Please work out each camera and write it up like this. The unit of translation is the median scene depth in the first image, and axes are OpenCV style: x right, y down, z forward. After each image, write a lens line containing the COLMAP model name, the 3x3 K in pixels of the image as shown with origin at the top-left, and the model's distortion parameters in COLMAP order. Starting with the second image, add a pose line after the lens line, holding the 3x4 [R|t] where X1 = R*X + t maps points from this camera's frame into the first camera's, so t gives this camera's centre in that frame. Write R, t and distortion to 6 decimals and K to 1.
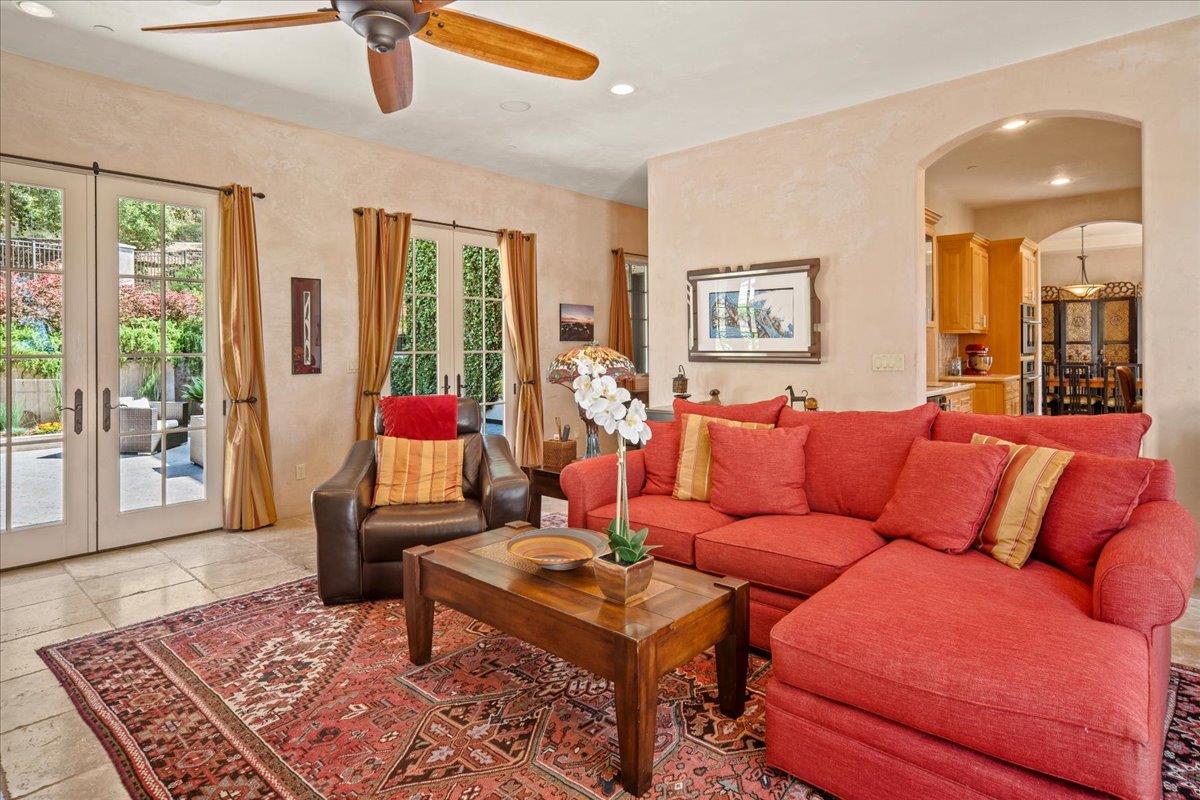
lens RADIAL K [[652.2, 0, 598.2], [0, 652.2, 345.8], [0, 0, 1]] dist [-0.001059, 0.000645]
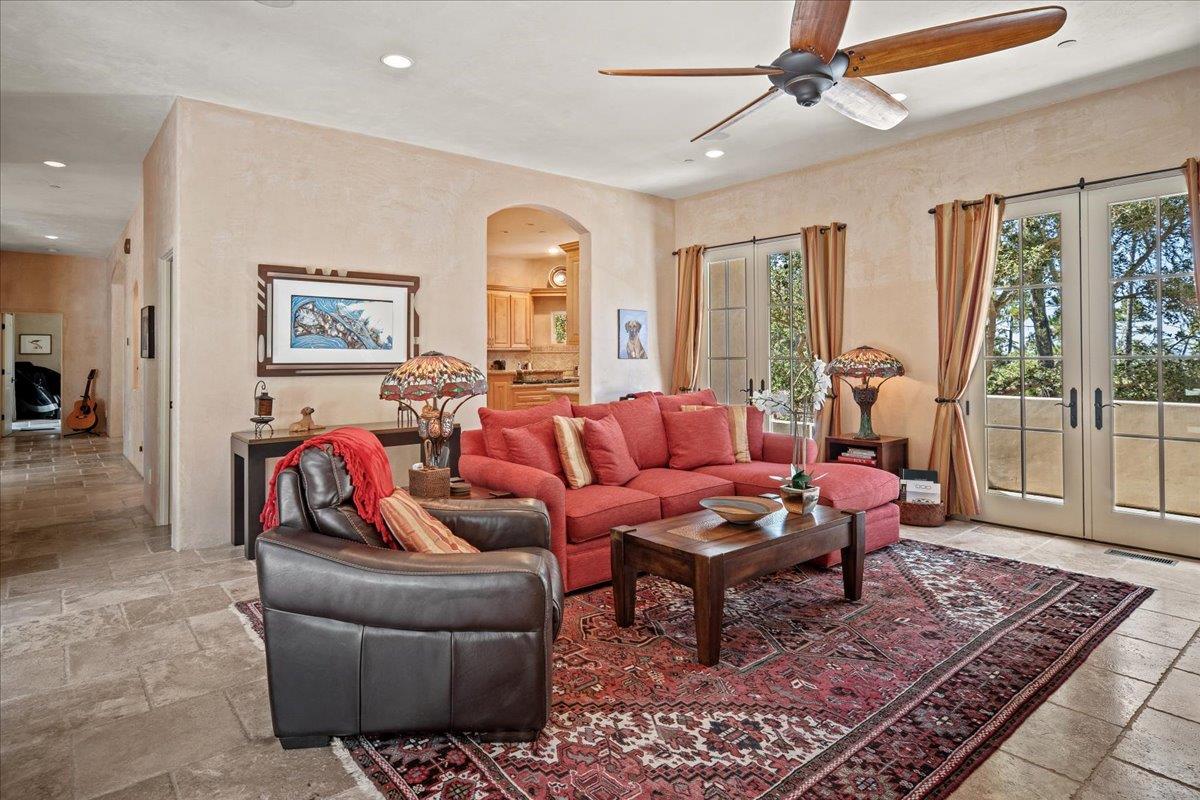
lens RADIAL K [[659.7, 0, 597.5], [0, 659.7, 350.8], [0, 0, 1]] dist [-0.006076, -0.001102]
pose [[0.136621, 0.013528, 0.990531, -1.301097], [0.000752, 0.999905, -0.013760, 0.007914], [-0.990623, 0.002625, 0.136598, 1.009980]]
